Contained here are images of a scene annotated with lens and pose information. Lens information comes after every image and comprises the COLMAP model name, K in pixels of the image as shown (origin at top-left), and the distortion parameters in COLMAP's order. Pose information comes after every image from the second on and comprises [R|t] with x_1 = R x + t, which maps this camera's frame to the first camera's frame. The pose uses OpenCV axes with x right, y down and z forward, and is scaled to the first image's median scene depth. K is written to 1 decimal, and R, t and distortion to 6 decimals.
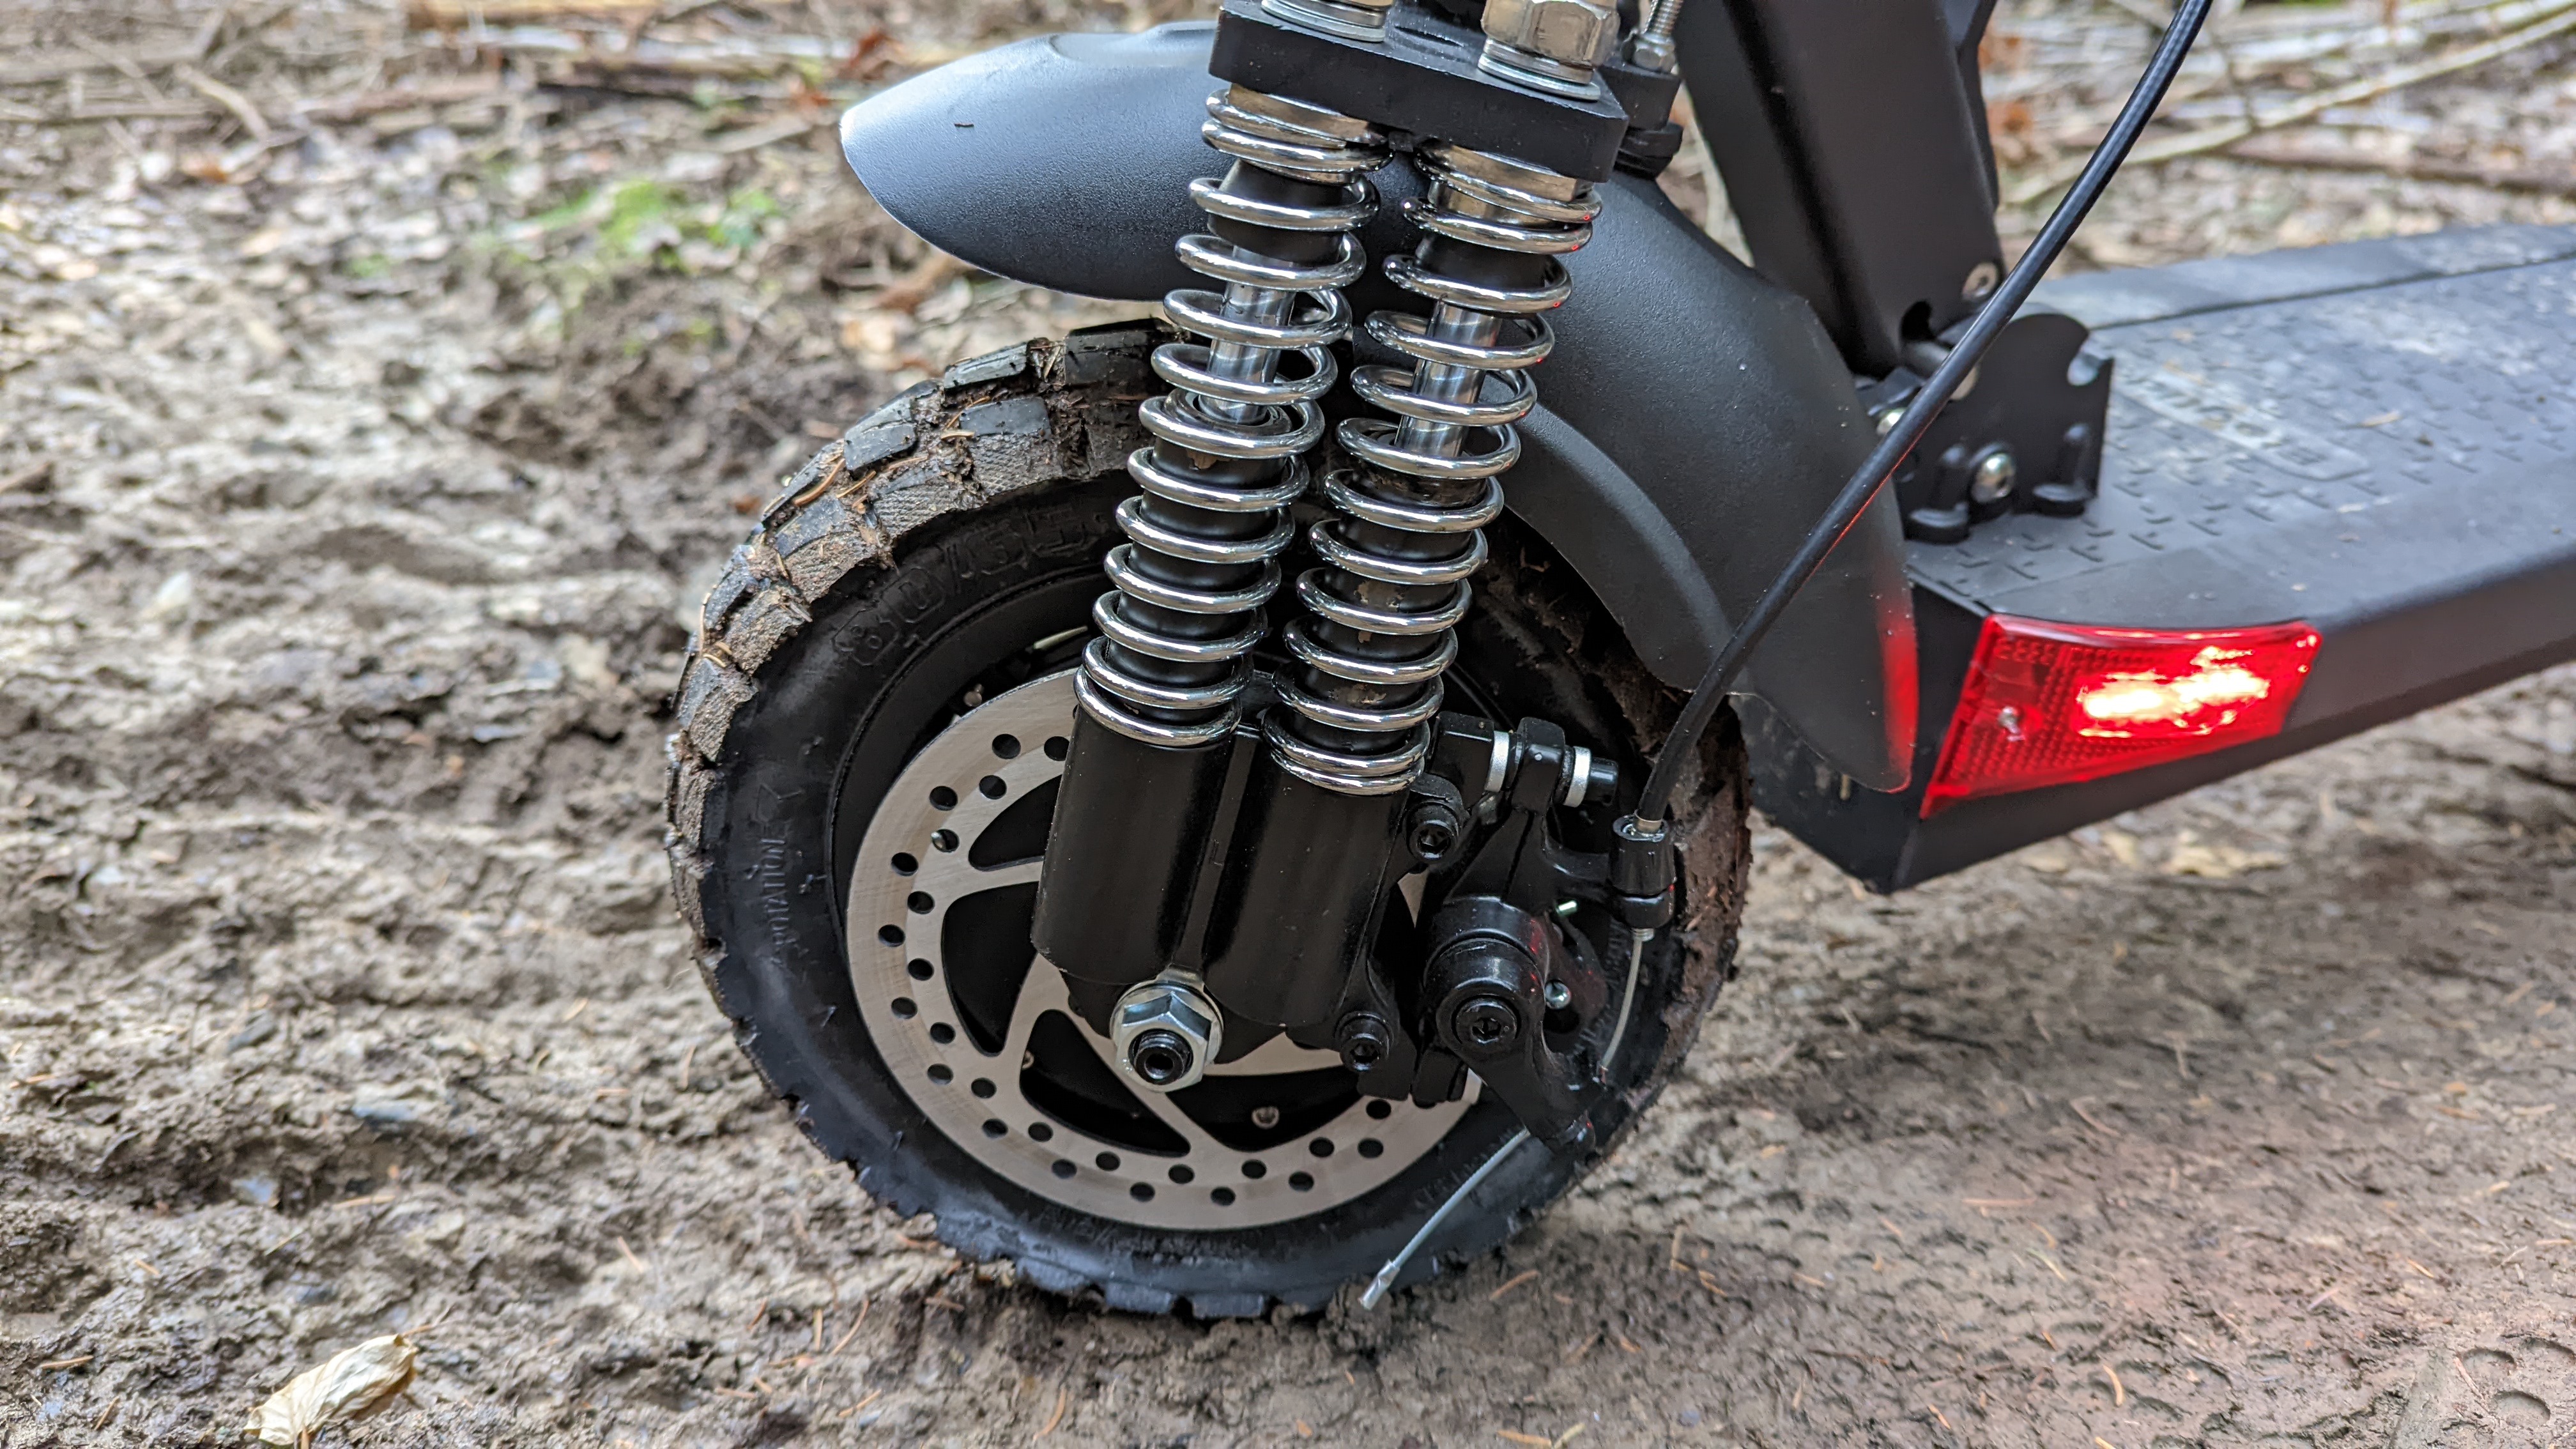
lens RADIAL K [[1880.9, 0, 1278.8], [0, 1880.9, 668.5], [0, 0, 1]] dist [0.030252, -0.047165]
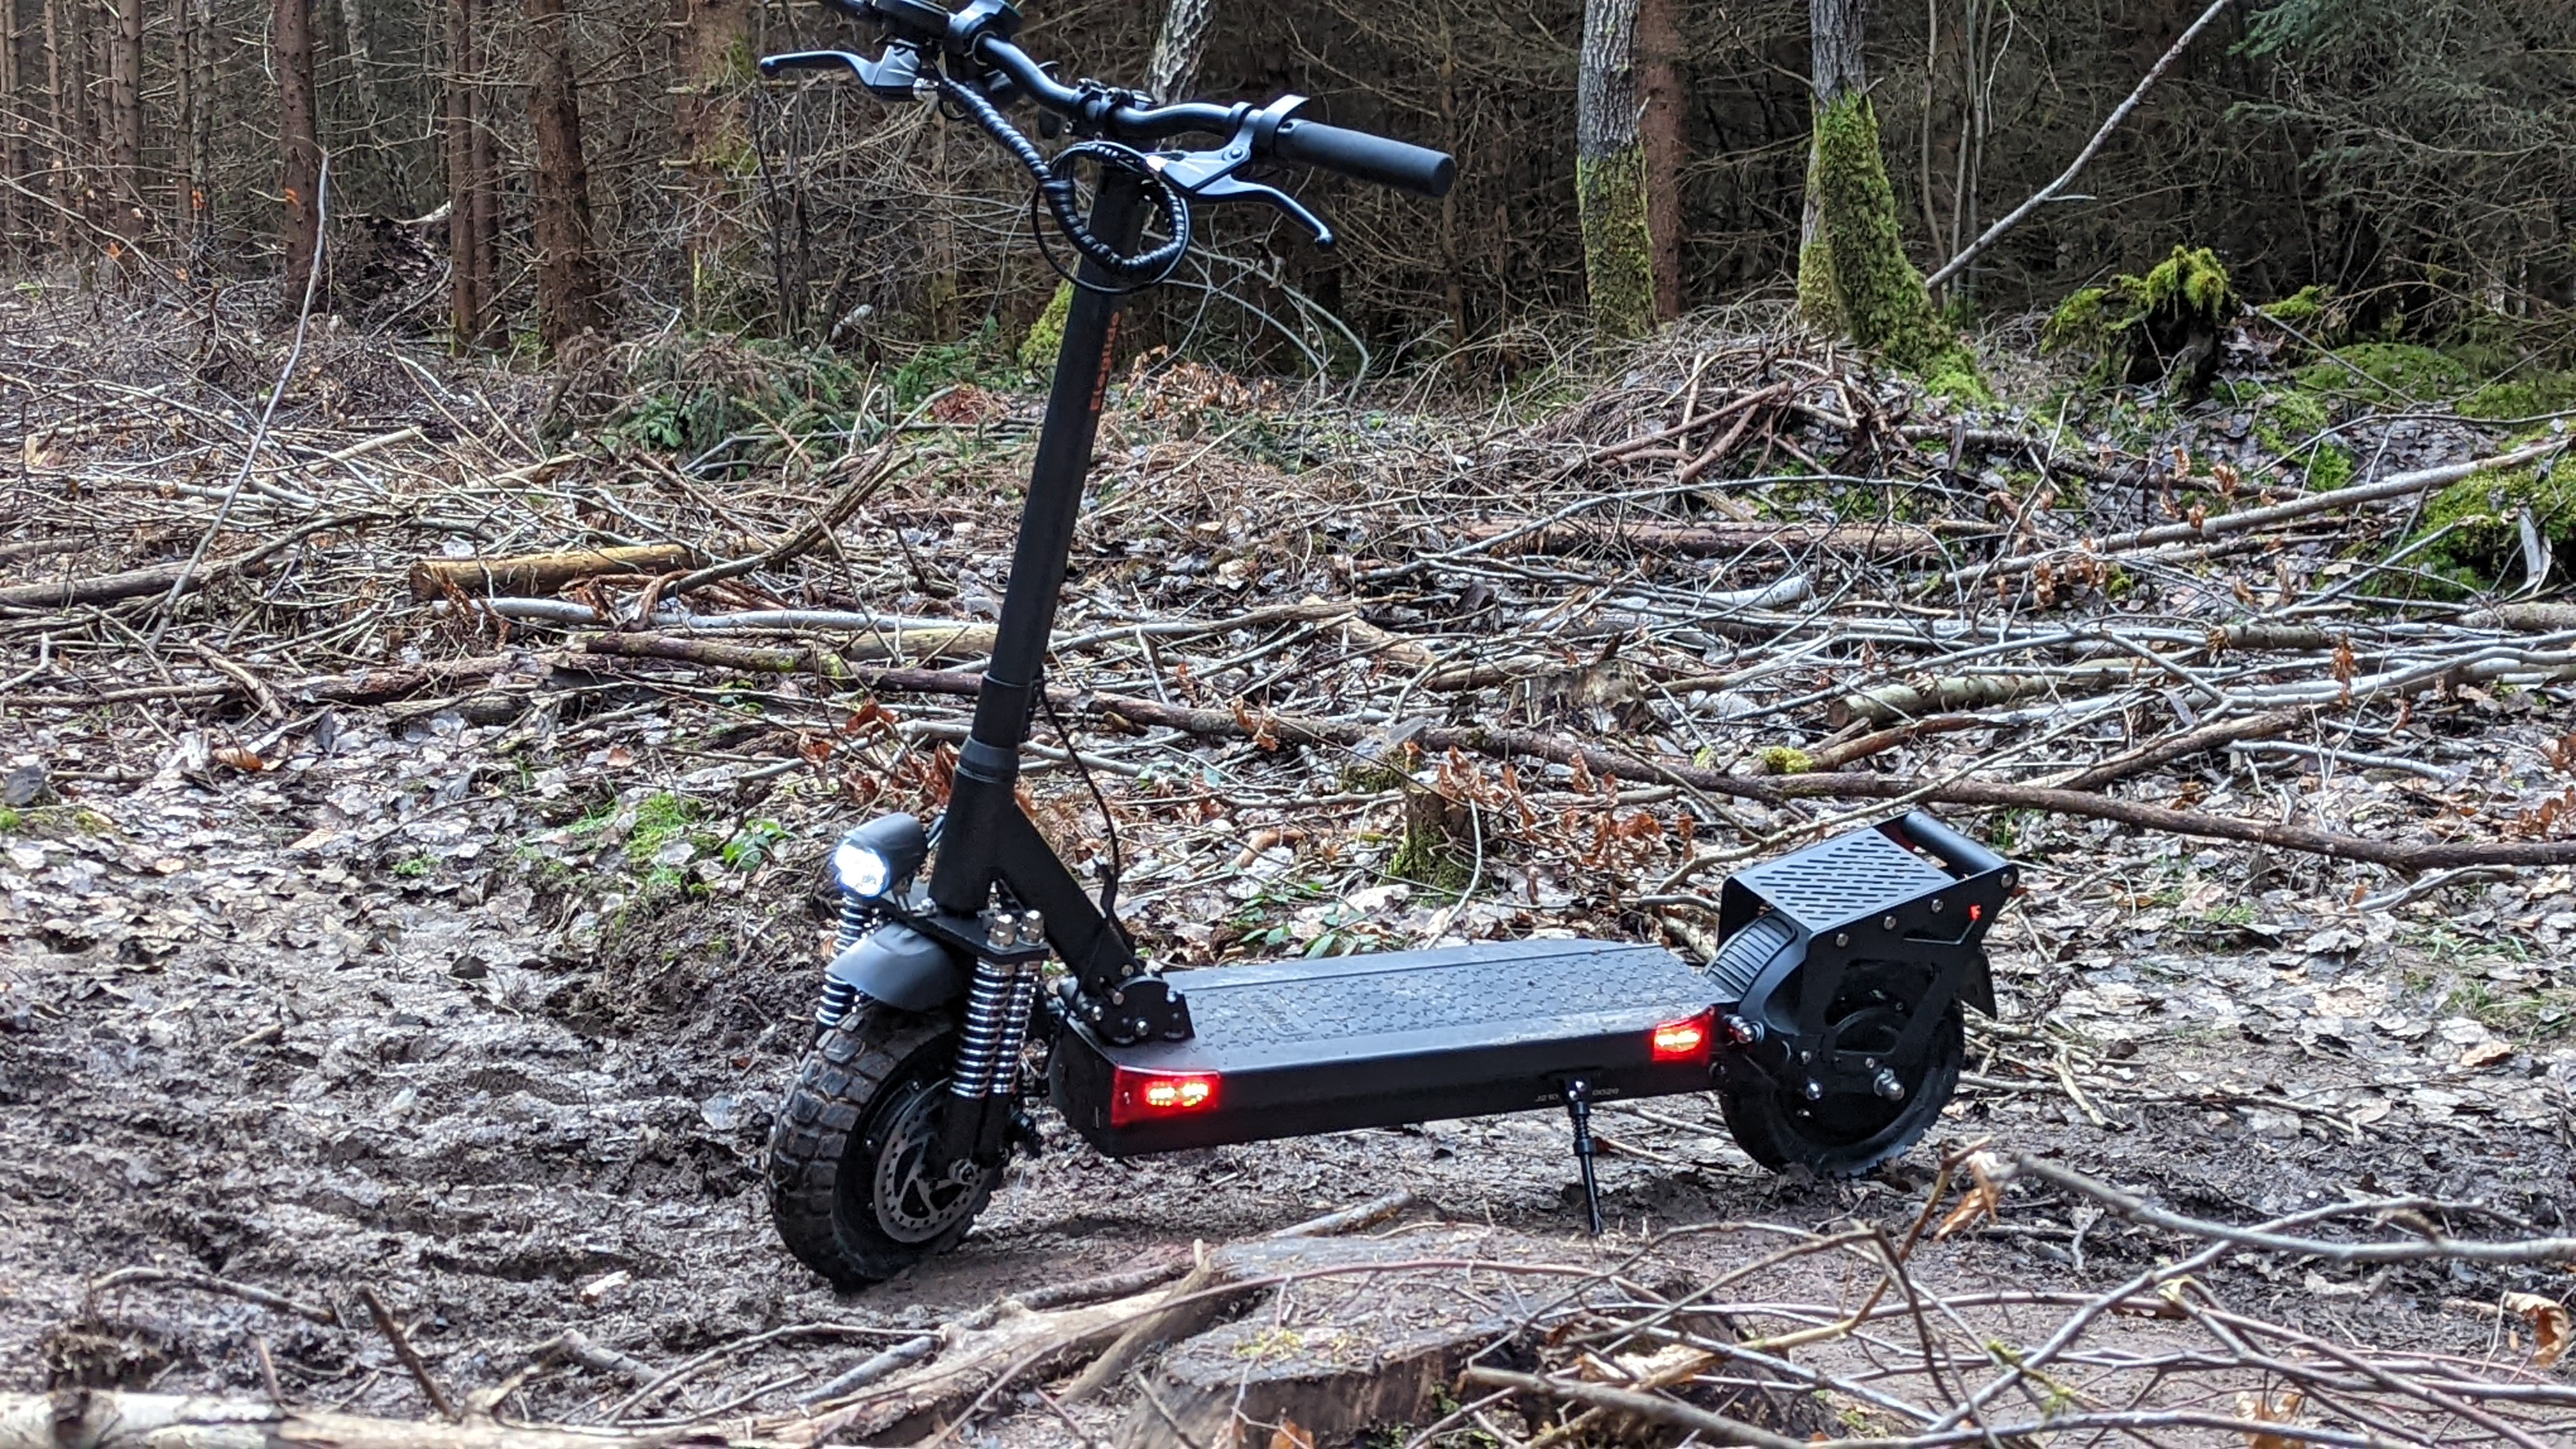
lens RADIAL K [[1919.4, 0, 1288.0], [0, 1919.4, 724.5], [0, 0, 1]] dist [-0.018858, 0.000130]
pose [[0.999713, 0.023891, 0.001856, 0.105379], [-0.022382, 0.958601, -0.283873, 0.055726], [-0.008562, 0.283749, 0.958860, -0.394564]]
